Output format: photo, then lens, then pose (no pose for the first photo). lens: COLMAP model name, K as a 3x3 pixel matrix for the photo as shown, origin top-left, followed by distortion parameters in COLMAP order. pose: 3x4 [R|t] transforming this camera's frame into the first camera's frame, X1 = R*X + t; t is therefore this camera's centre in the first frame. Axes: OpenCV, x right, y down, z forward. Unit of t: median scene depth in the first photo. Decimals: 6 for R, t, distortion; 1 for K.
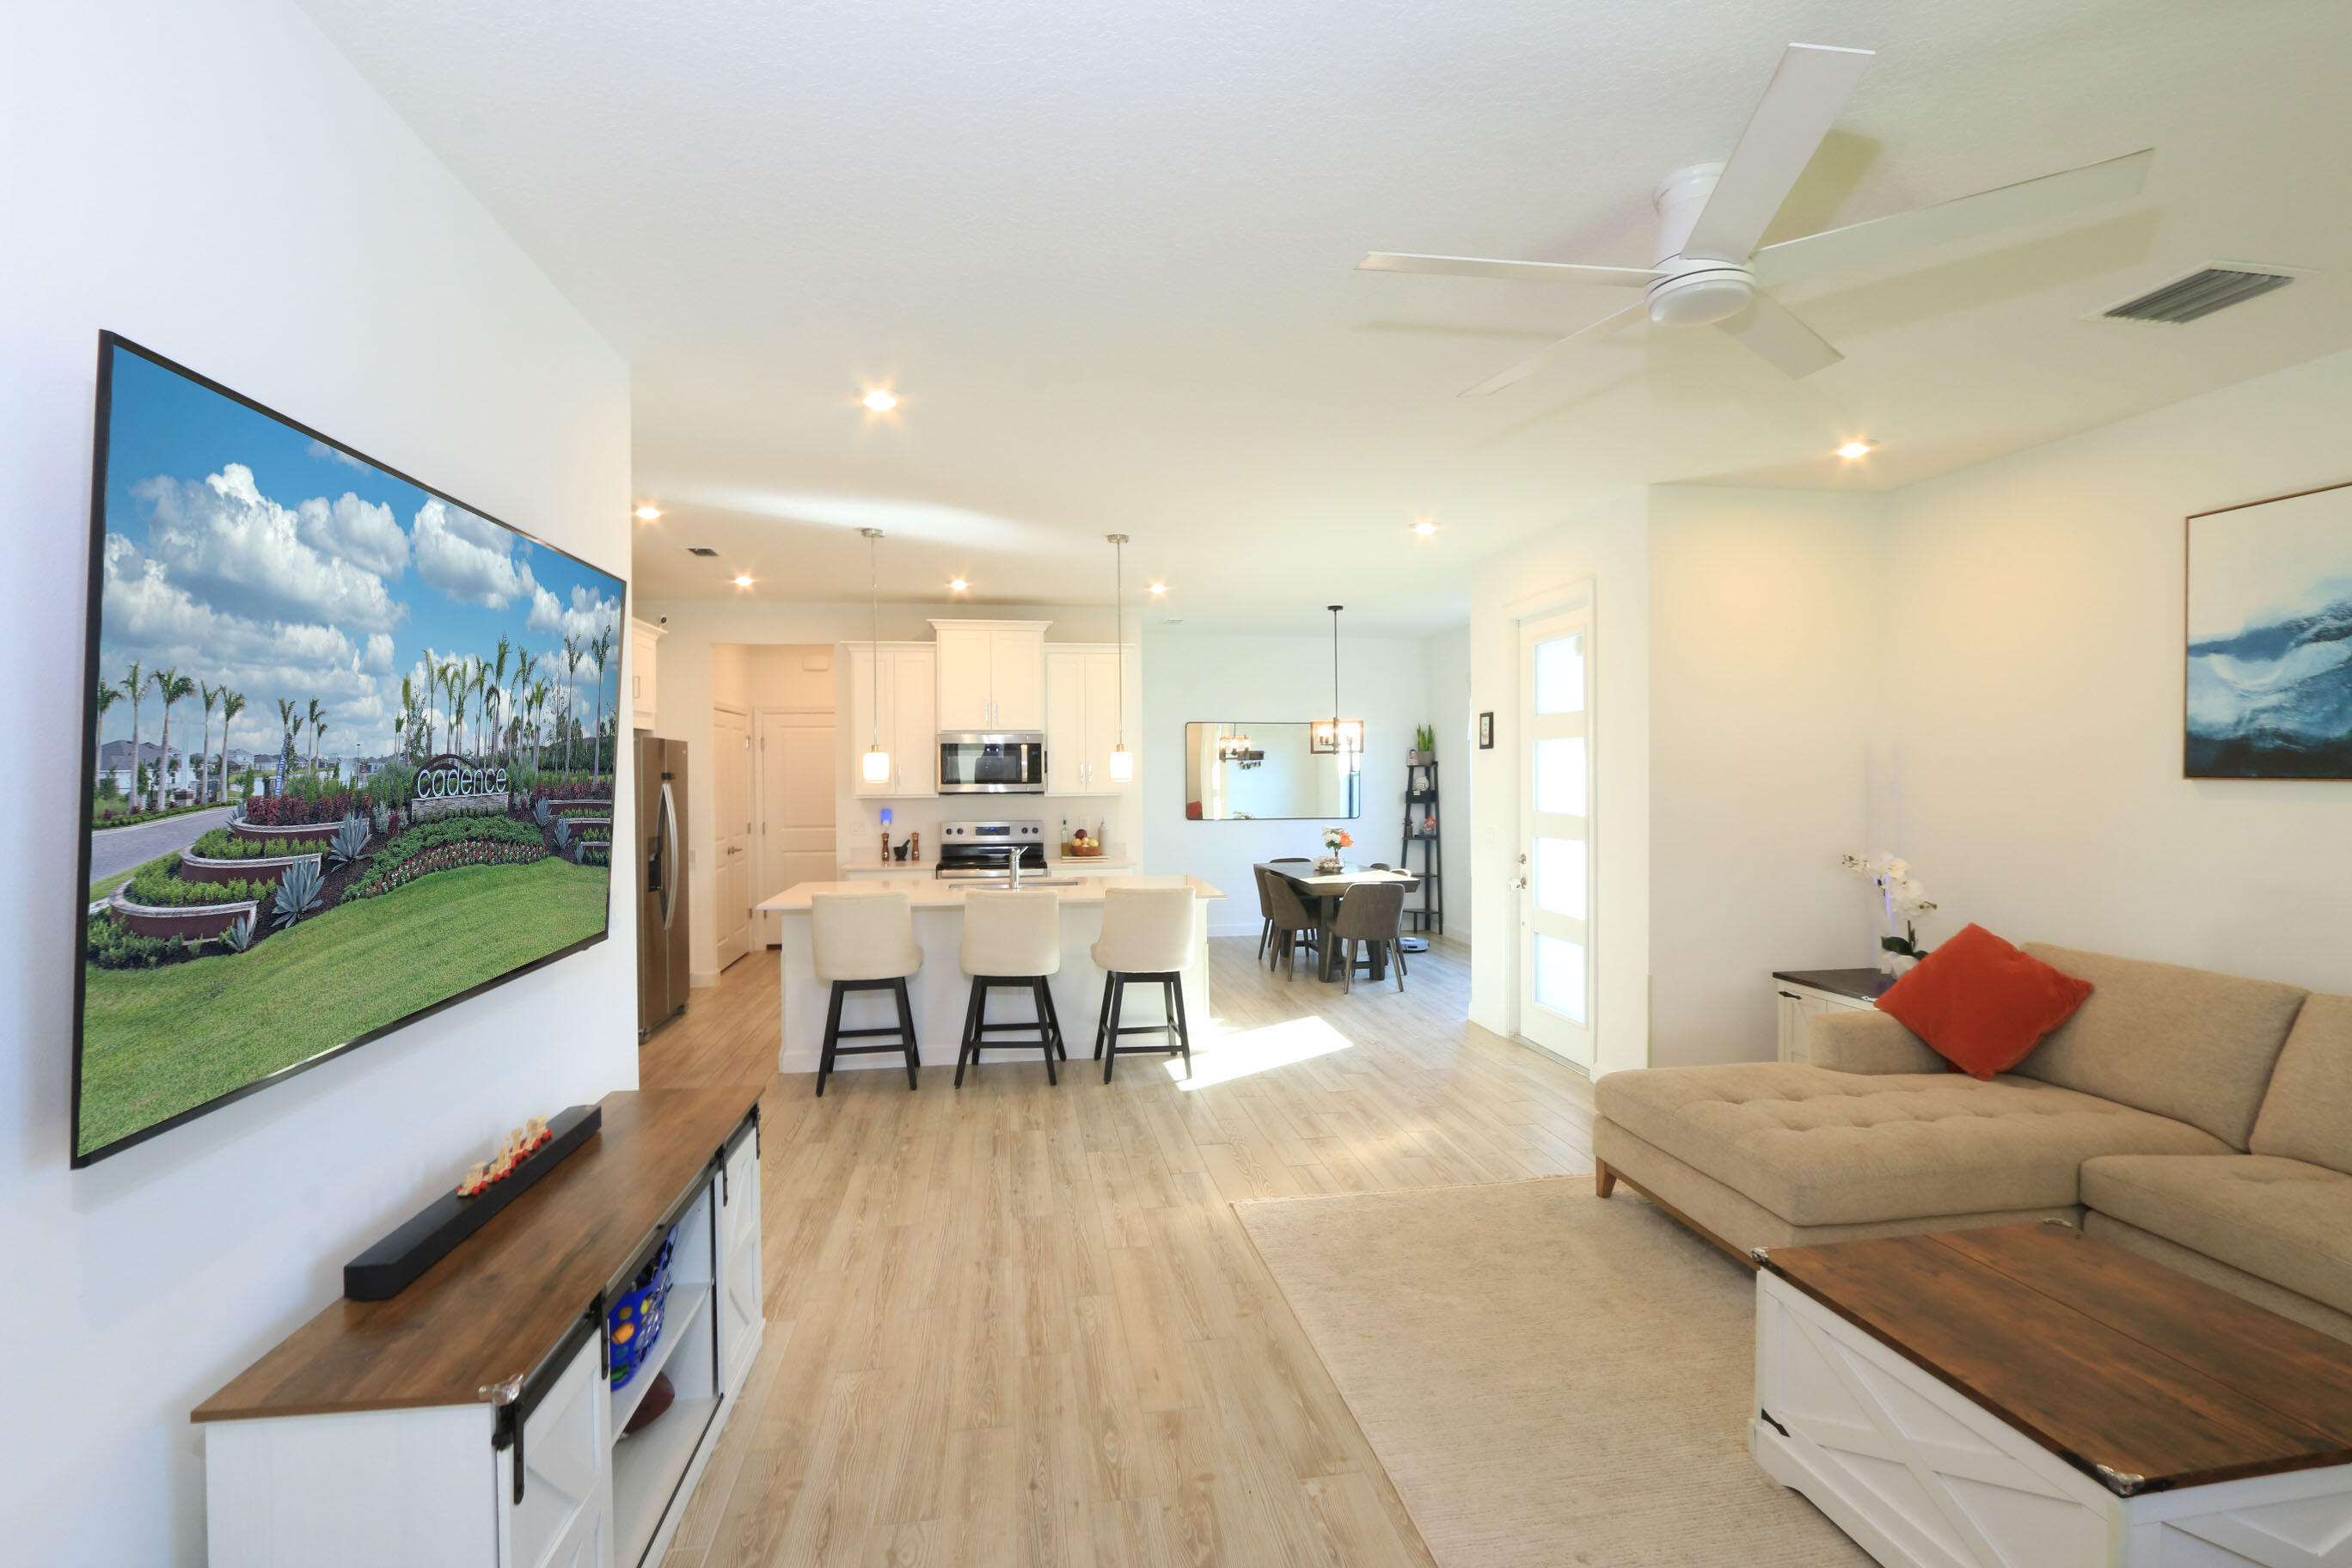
lens RADIAL K [[1085.0, 0, 1176.0], [0, 1085.0, 784.0], [0, 0, 1]] dist [-0.022525, 0.000718]
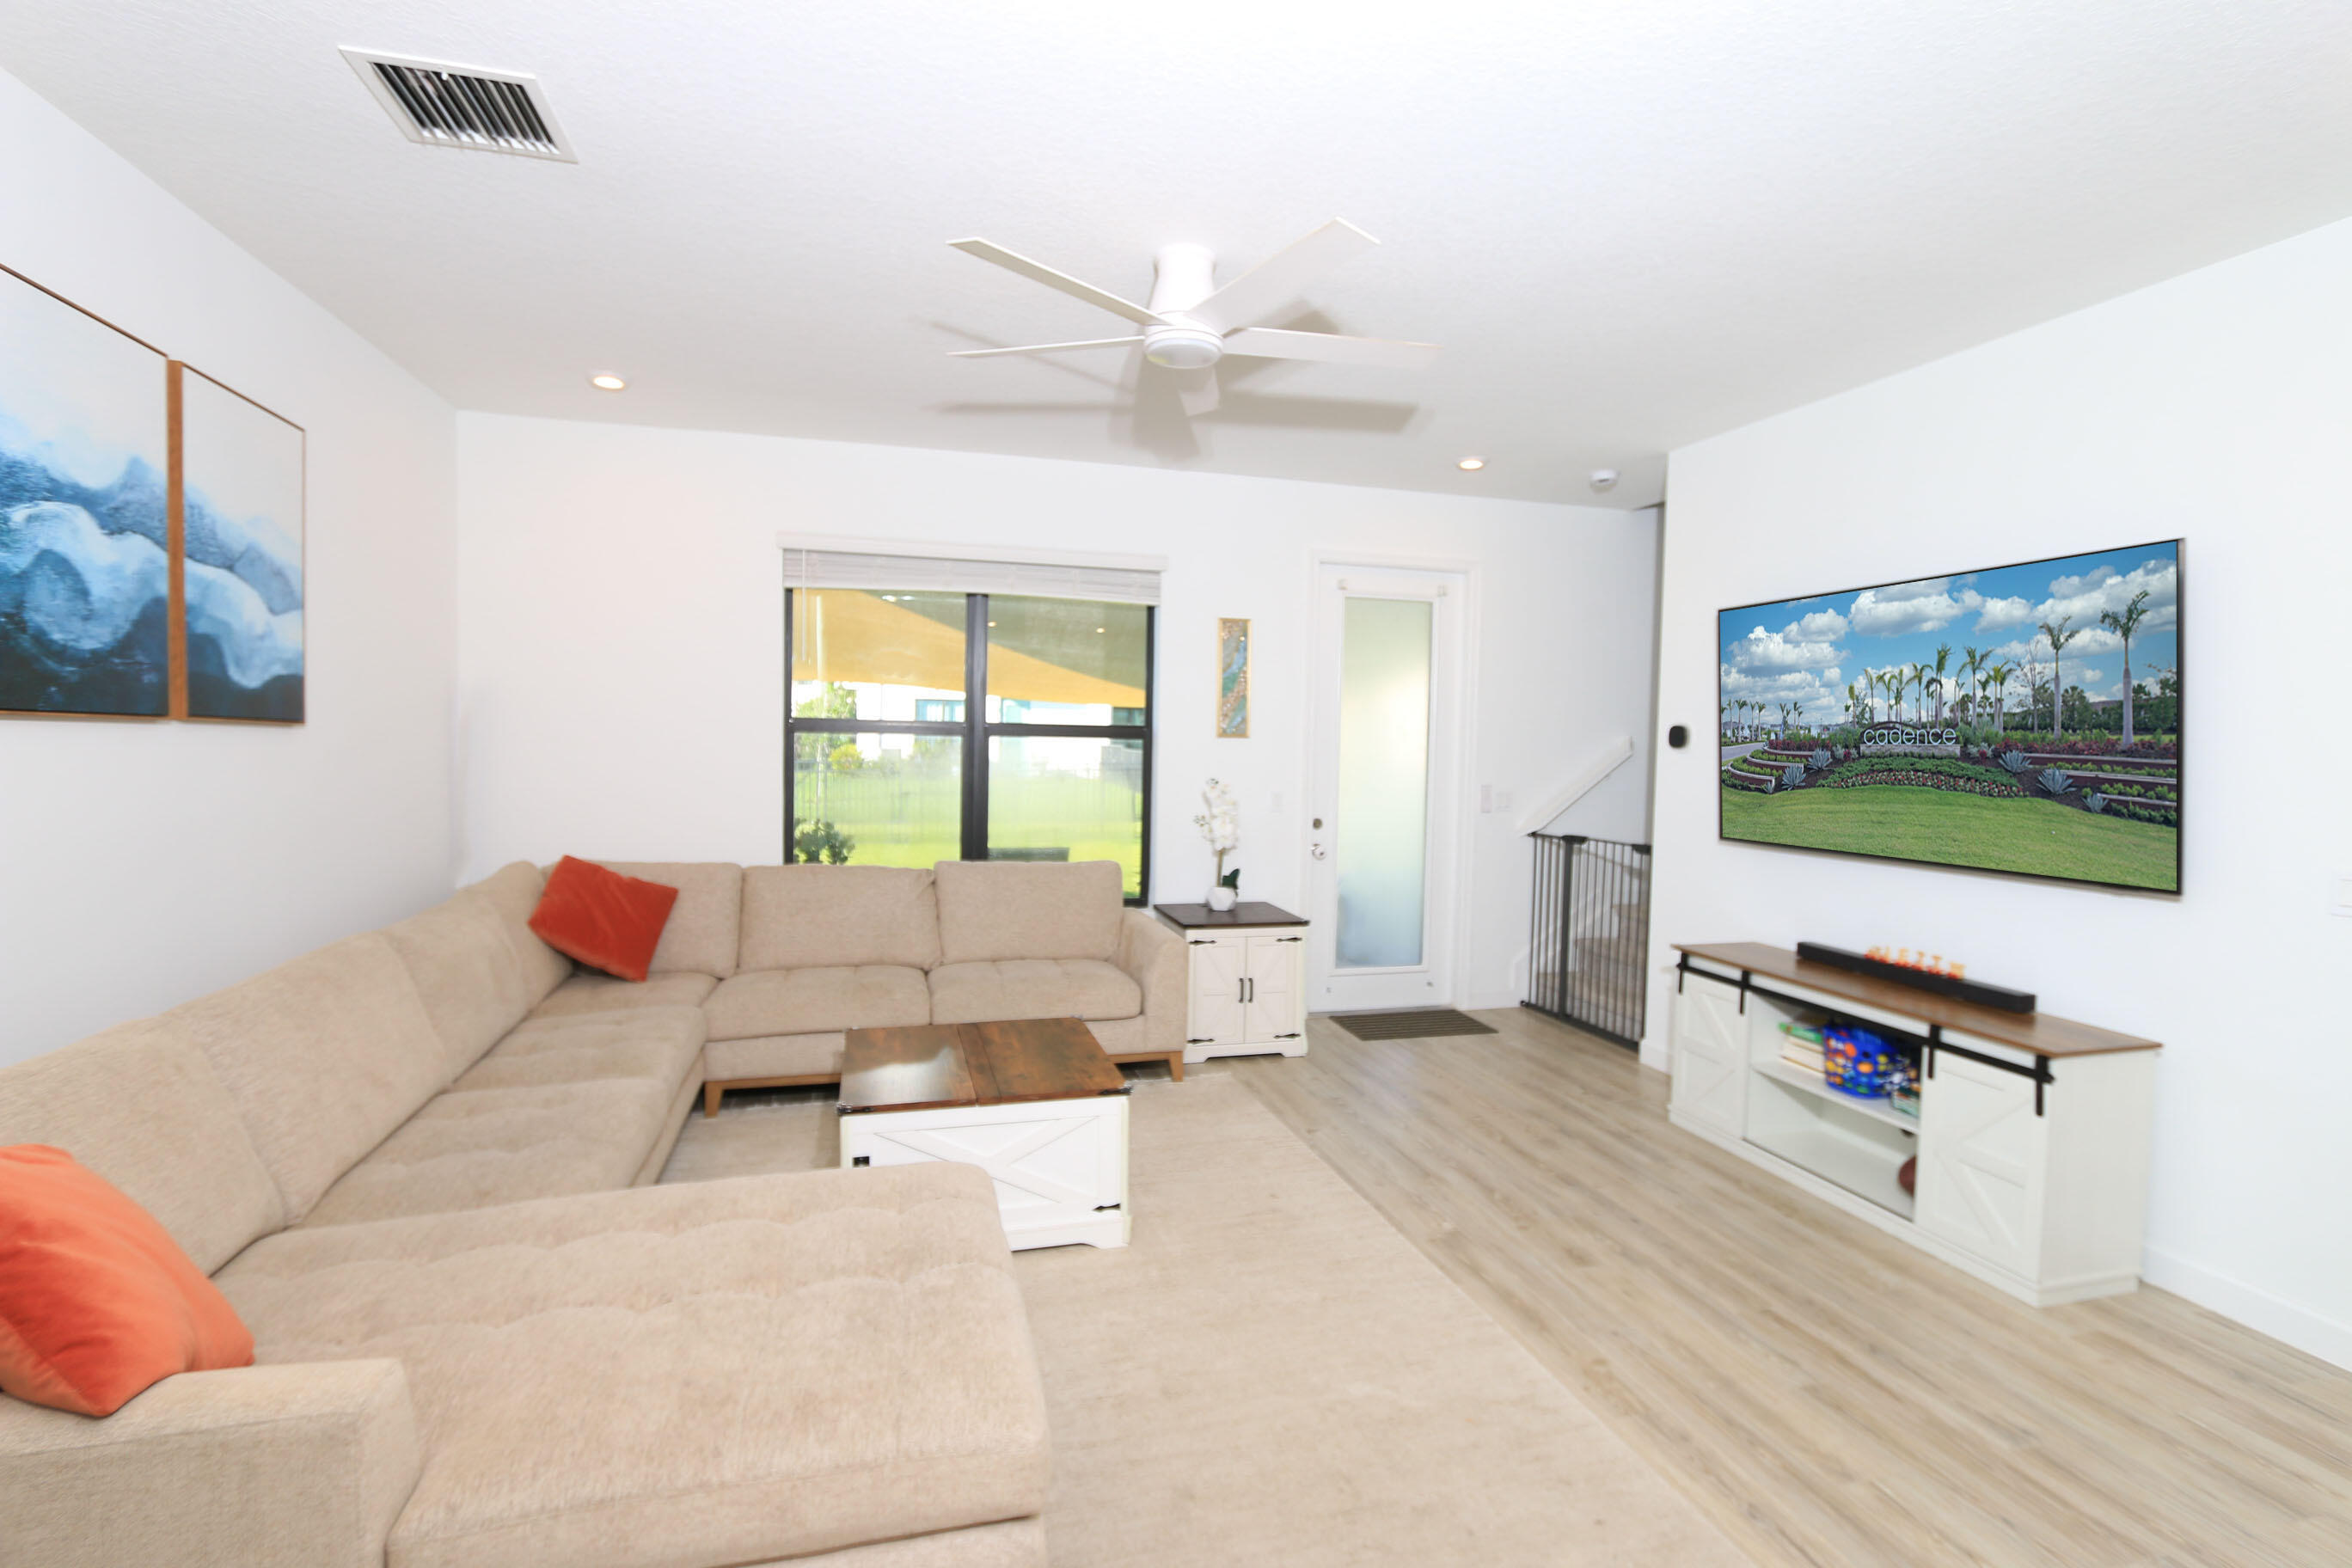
lens RADIAL K [[1079.9, 0, 1182.1], [0, 1079.9, 785.4], [0, 0, 1]] dist [-0.026411, 0.007230]
pose [[-0.993372, -0.006168, -0.114778, 0.597901], [-0.012914, 0.998226, 0.058124, -0.006725], [0.114215, 0.059221, -0.991689, 2.169011]]
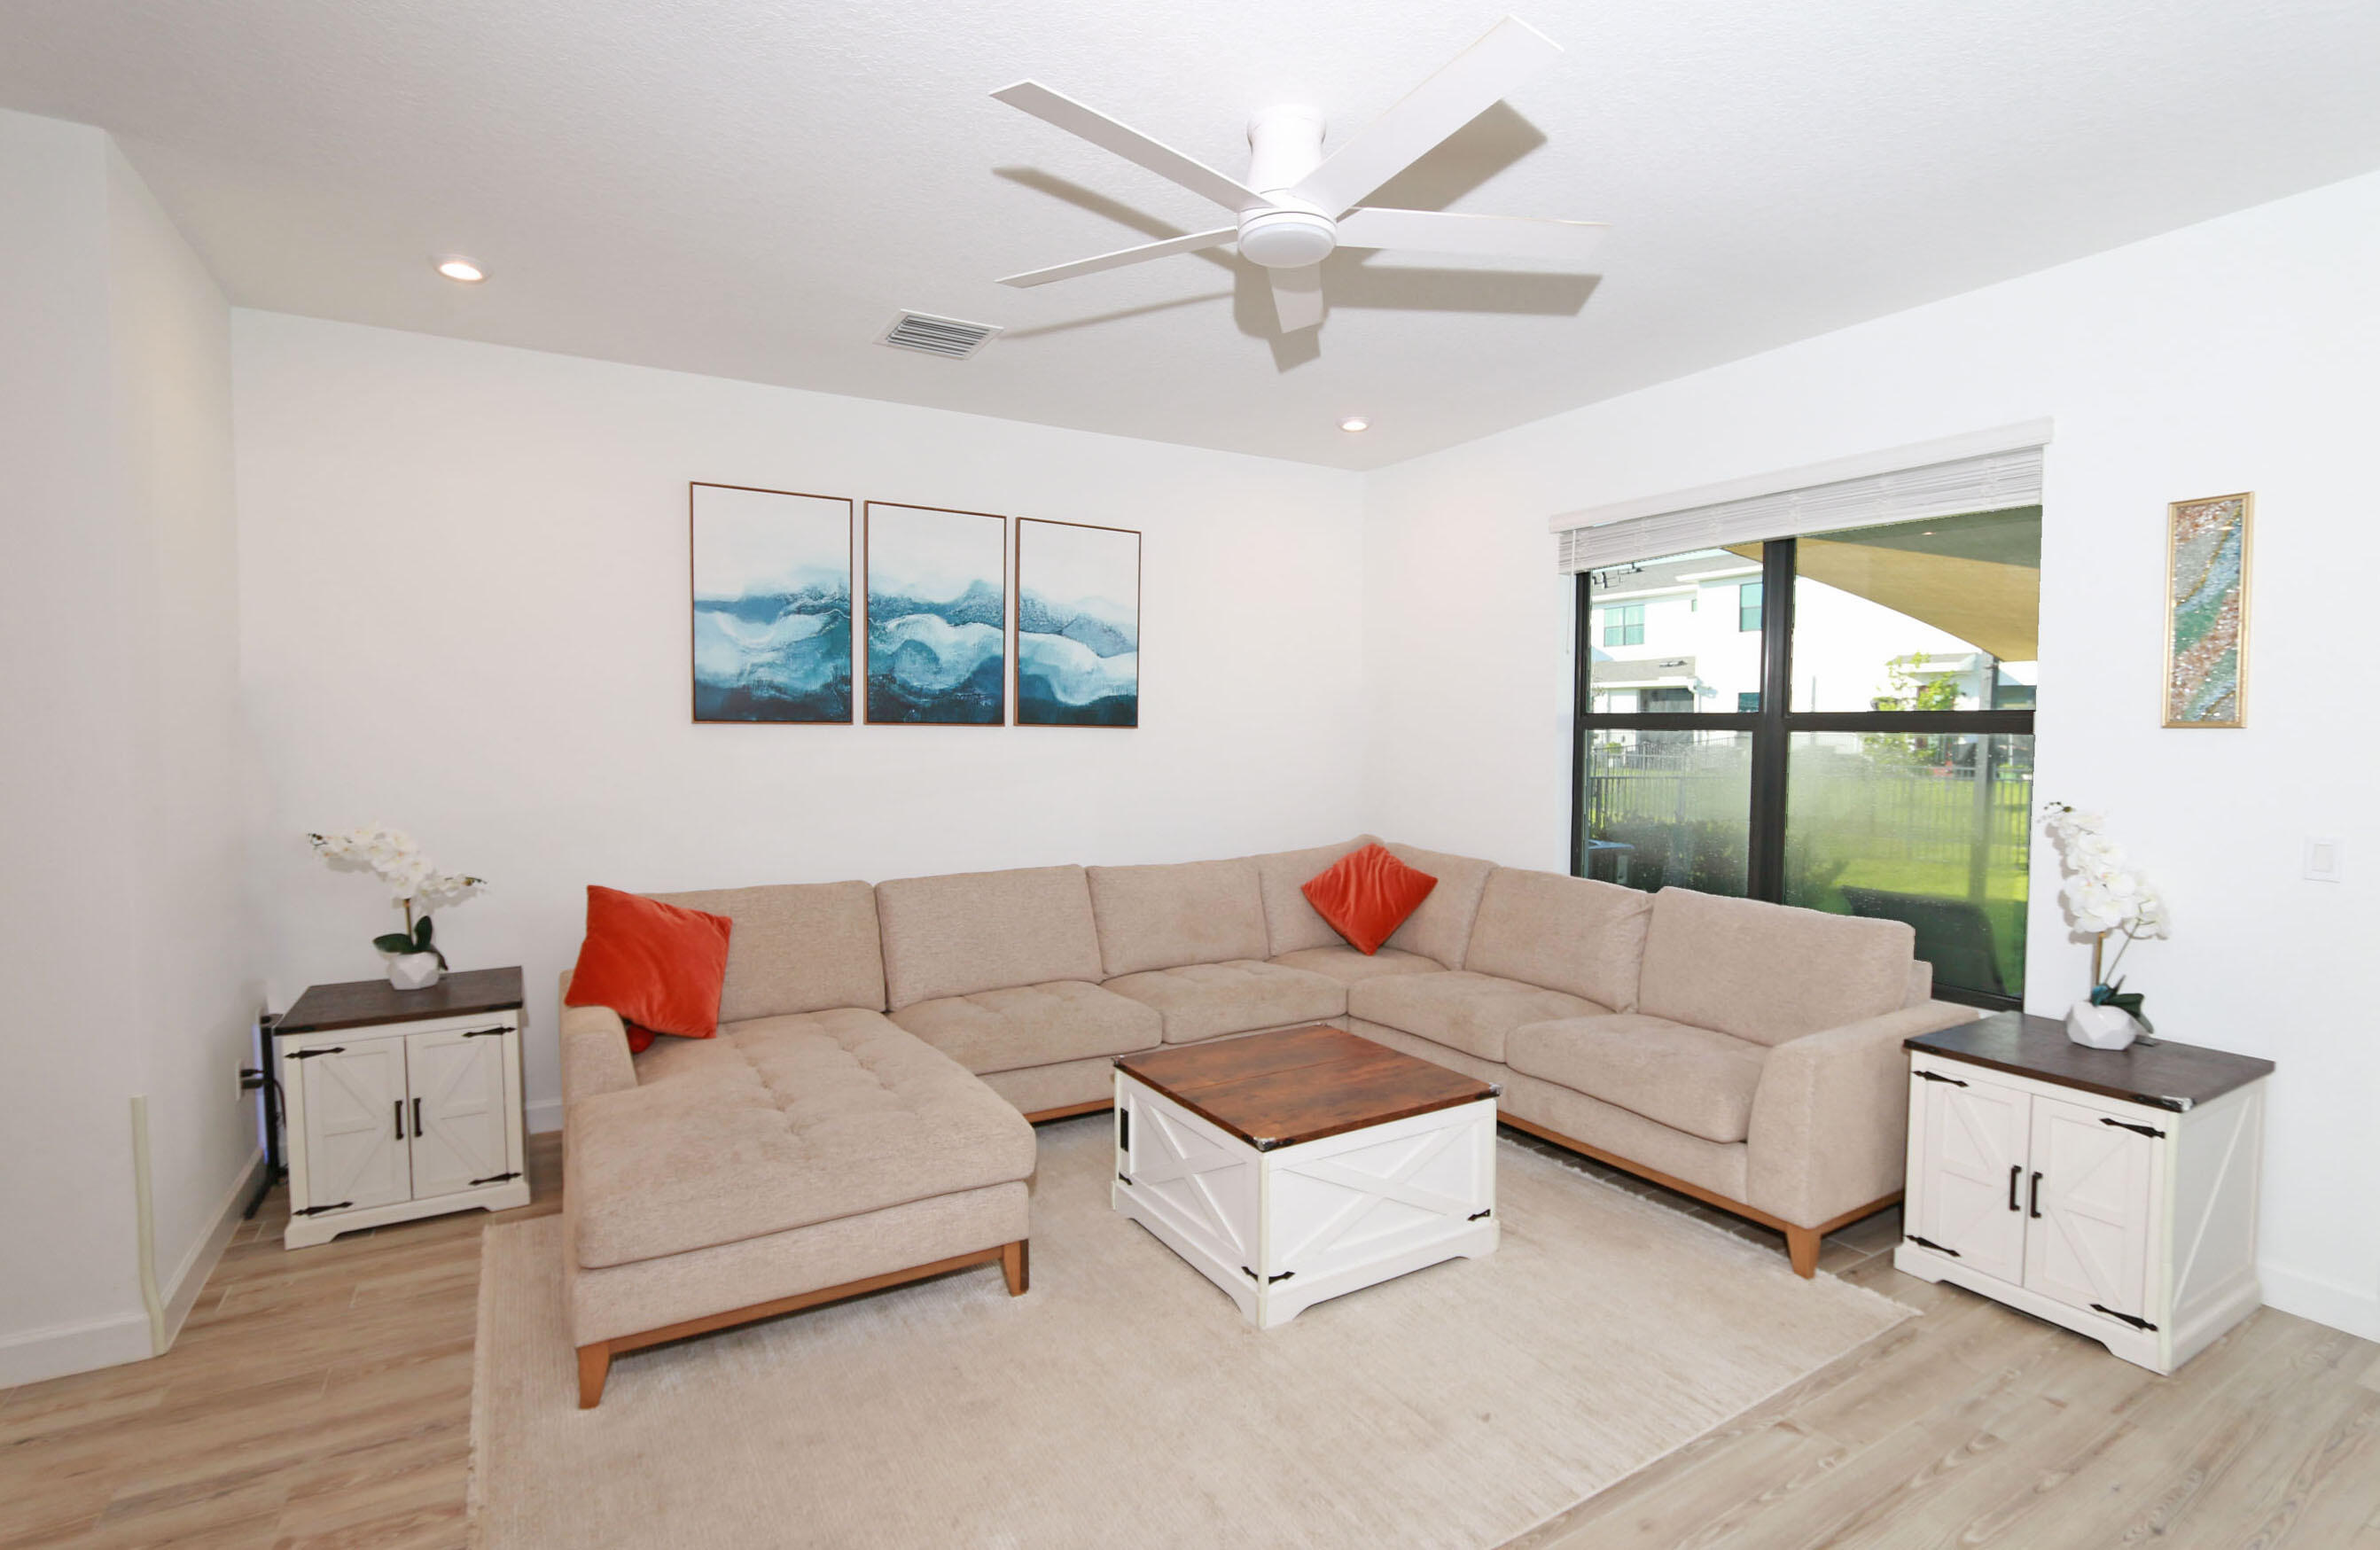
lens RADIAL K [[1110.2, 0, 1193.0], [0, 1110.2, 780.7], [0, 0, 1]] dist [-0.019086, 0.002184]
pose [[-0.368493, -0.039151, 0.928806, -0.447935], [0.011563, 0.998842, 0.046691, 0.011692], [-0.929559, 0.027945, -0.367614, 1.399189]]
